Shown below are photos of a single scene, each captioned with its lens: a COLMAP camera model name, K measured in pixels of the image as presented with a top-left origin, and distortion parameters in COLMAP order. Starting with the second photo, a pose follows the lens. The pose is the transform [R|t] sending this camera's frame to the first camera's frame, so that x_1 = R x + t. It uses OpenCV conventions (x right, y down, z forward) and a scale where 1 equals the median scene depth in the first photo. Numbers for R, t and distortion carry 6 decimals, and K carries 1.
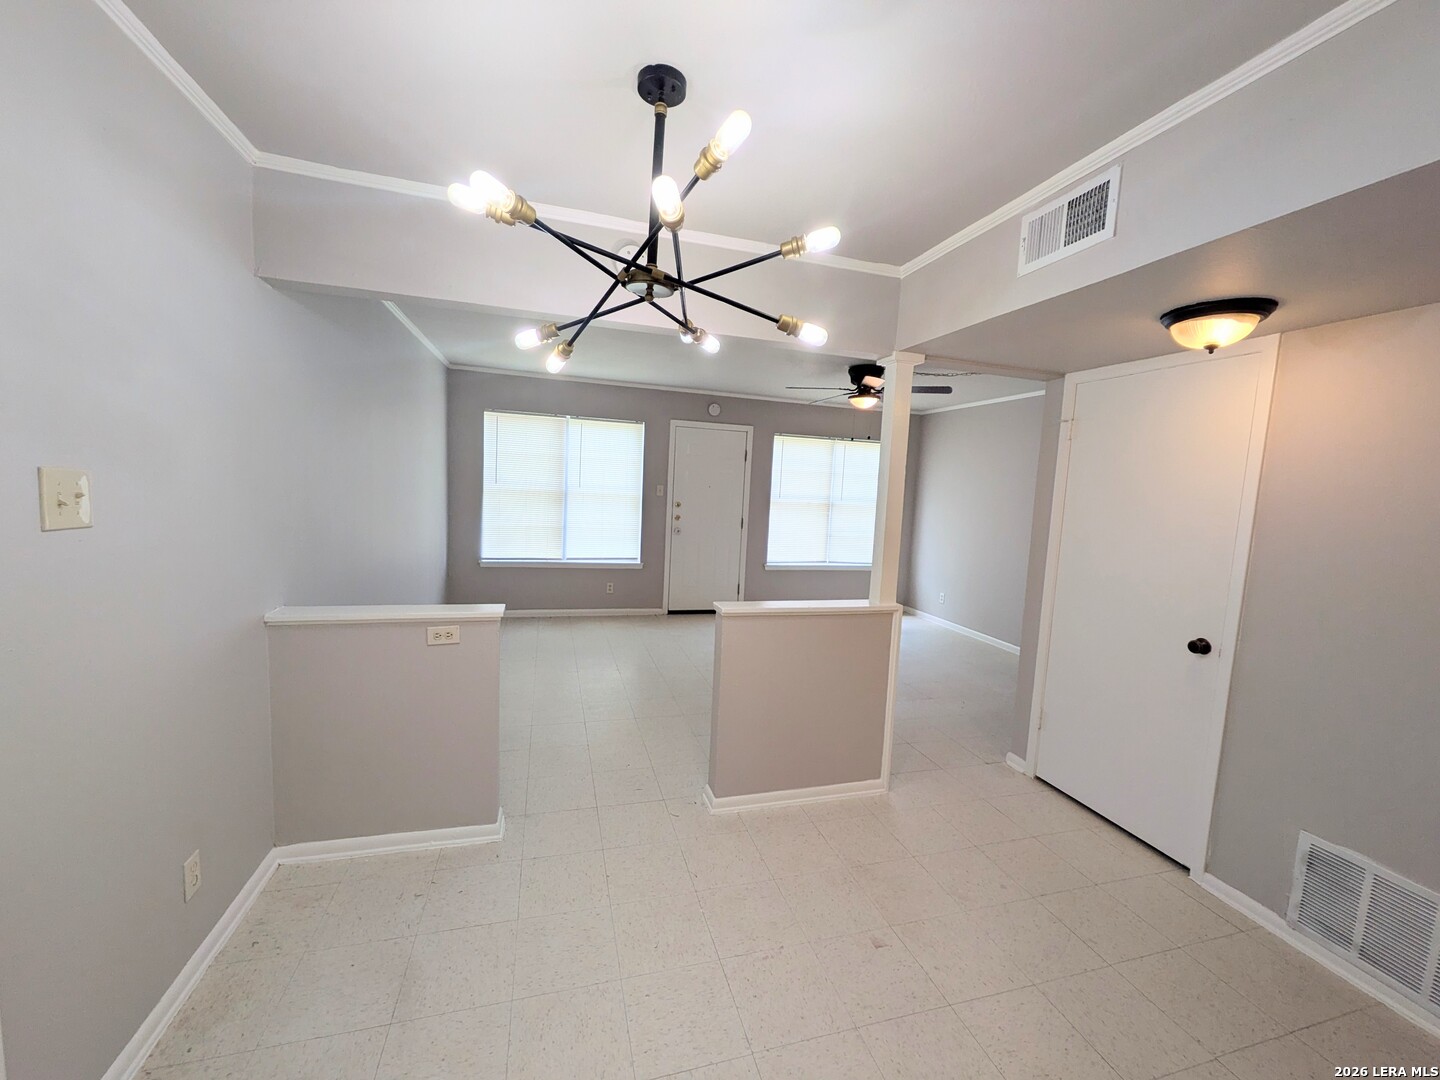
lens RADIAL K [[570.8, 0, 714.7], [0, 570.8, 541.6], [0, 0, 1]] dist [-0.000834, -0.000160]
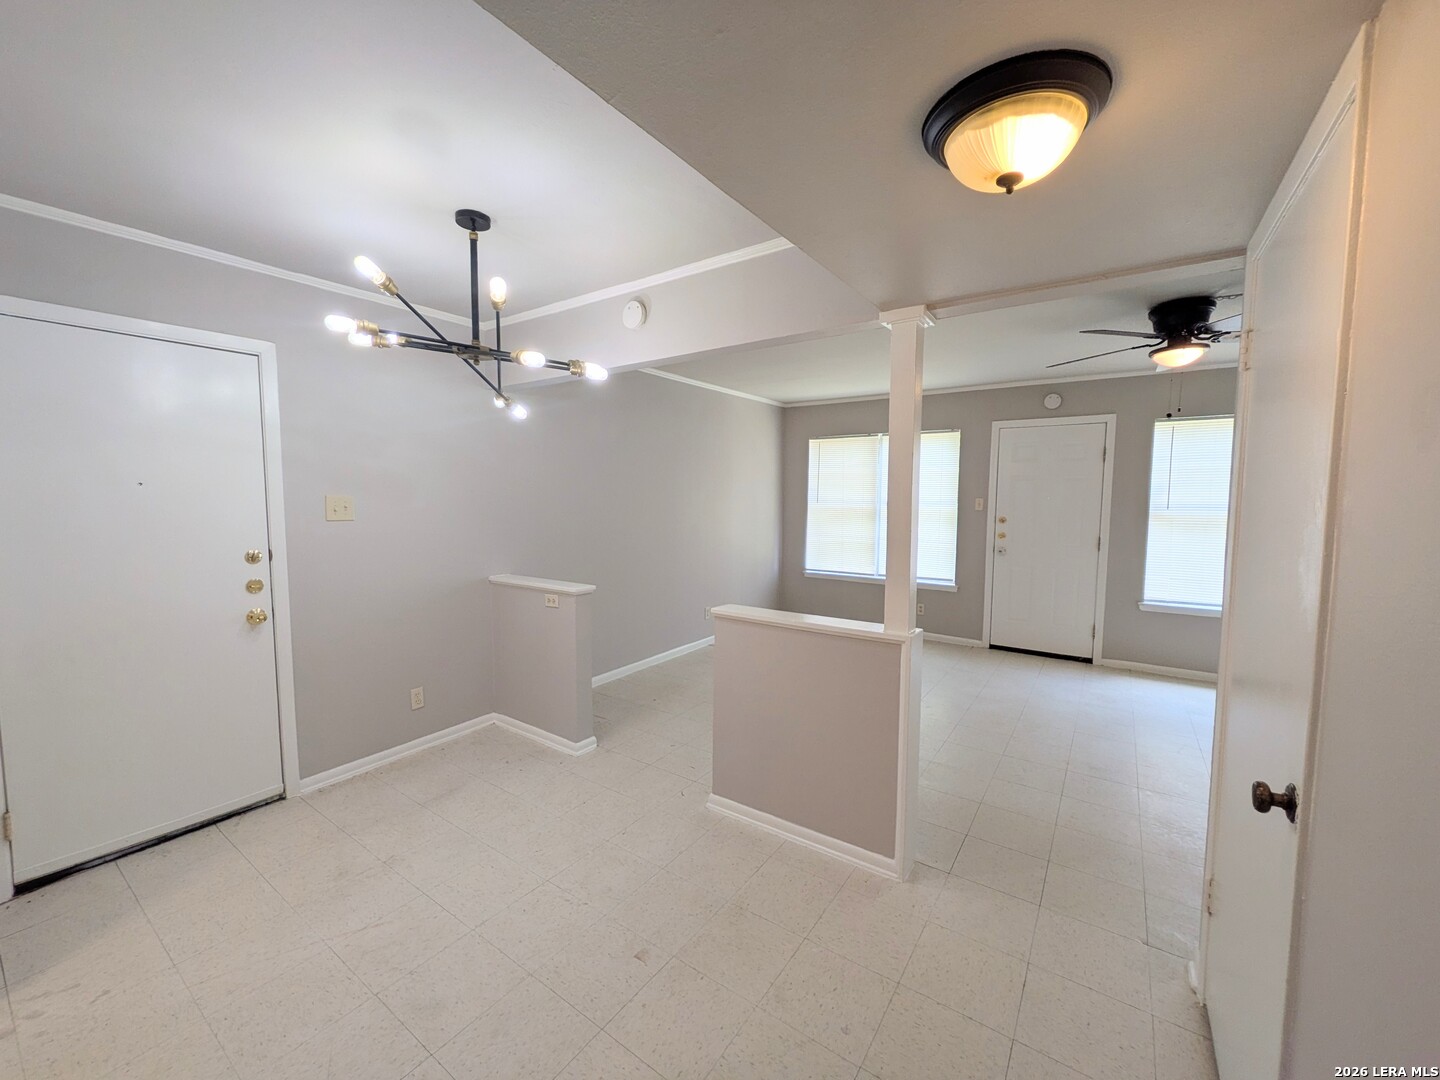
lens RADIAL K [[570.8, 0, 714.7], [0, 570.8, 541.6], [0, 0, 1]] dist [-0.000834, -0.000160]
pose [[0.624069, 0.016423, -0.781197, 0.363256], [-0.051671, 0.998458, -0.020287, 0.006999], [0.779659, 0.053026, 0.623955, 0.151415]]
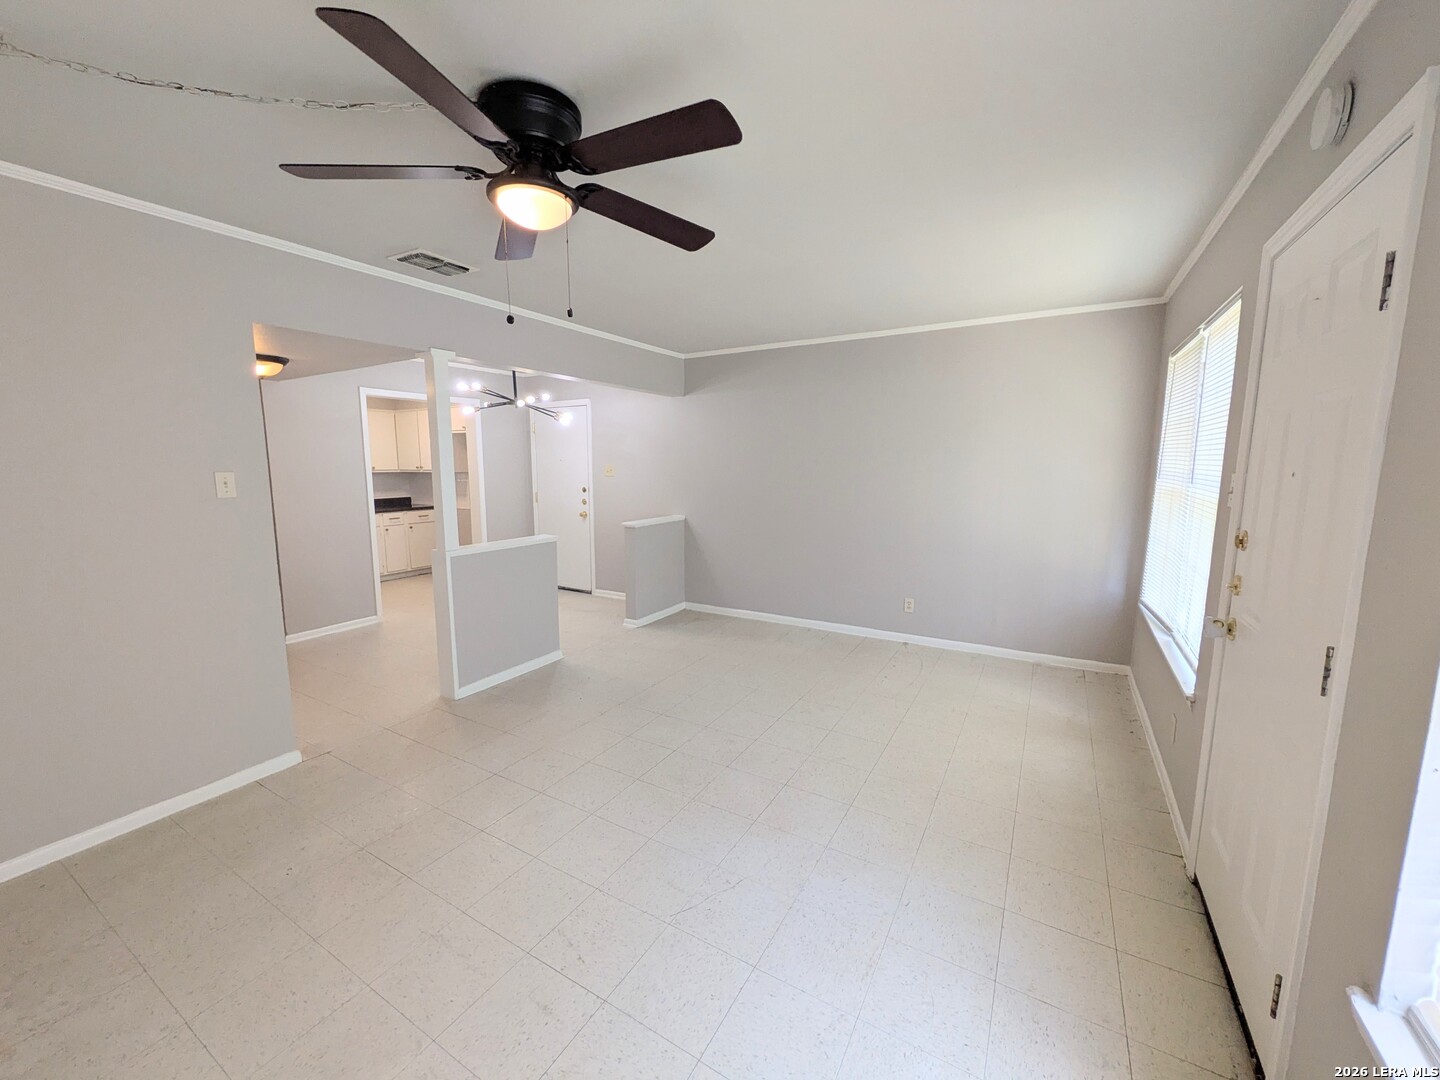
lens RADIAL K [[570.8, 0, 714.7], [0, 570.8, 541.6], [0, 0, 1]] dist [-0.000834, -0.000160]
pose [[-0.729375, 0.044836, -0.682643, 0.354782], [-0.105608, 0.978509, 0.177106, -0.094448], [0.675914, 0.201269, -0.708965, 1.118359]]
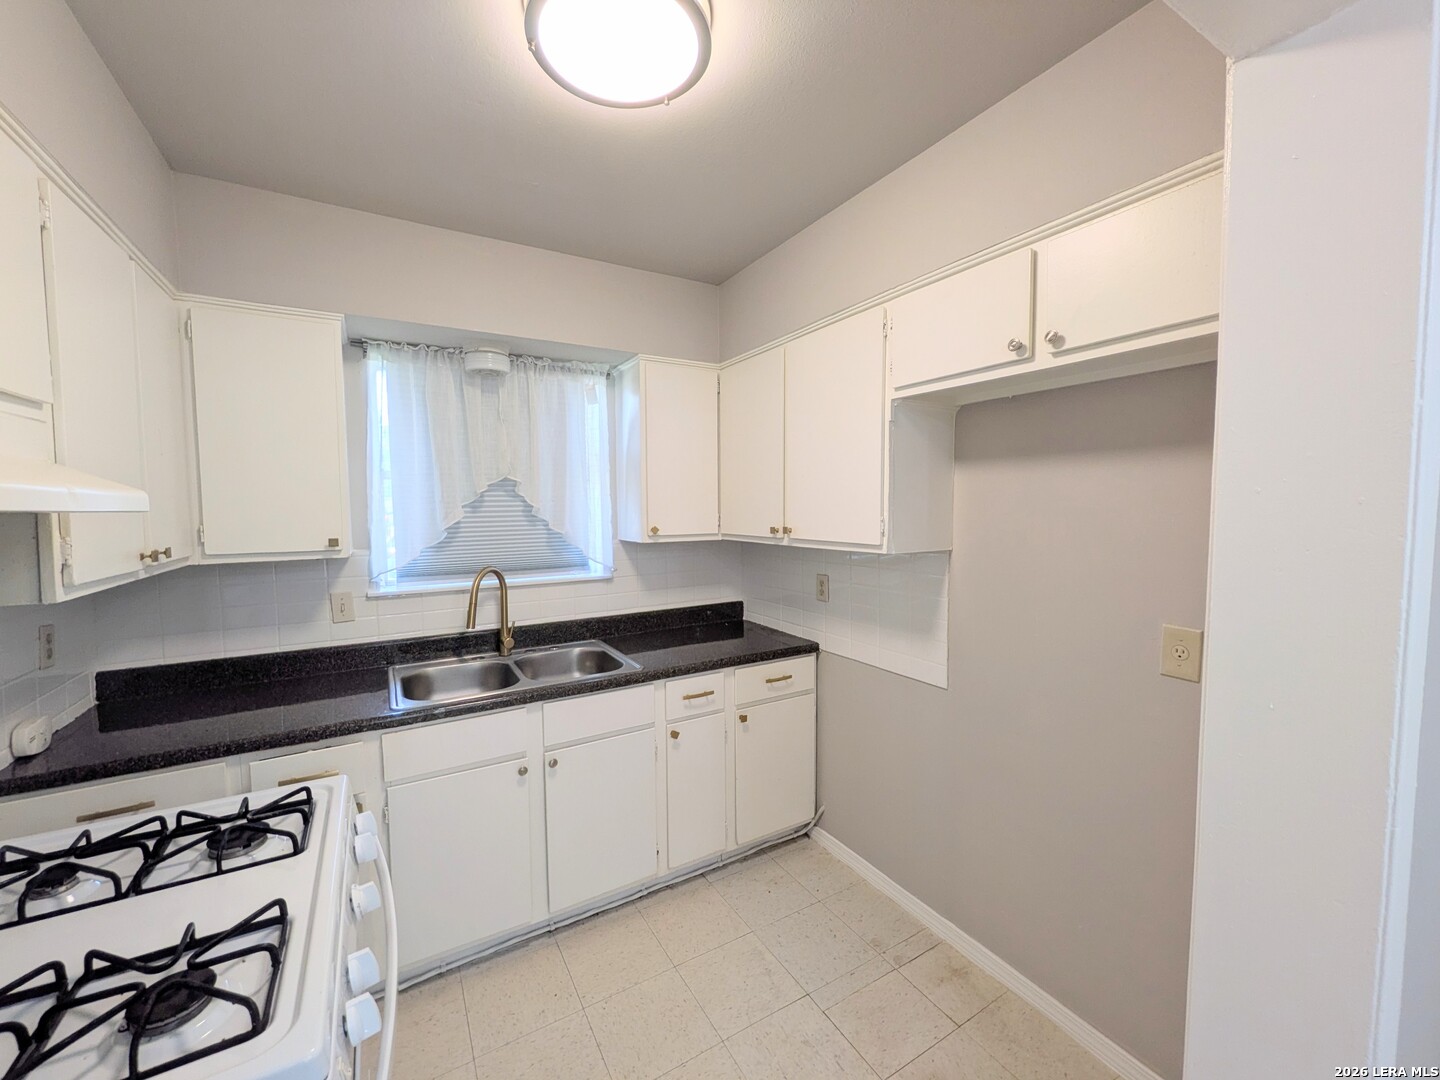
lens RADIAL K [[575.2, 0, 714.9], [0, 575.2, 538.8], [0, 0, 1]] dist [0.000602, -0.000044]
pose [[-0.968915, -0.026750, -0.245942, 0.097566], [-0.064739, 0.986910, 0.147705, -0.009962], [0.238771, 0.159036, -0.957964, 0.101228]]
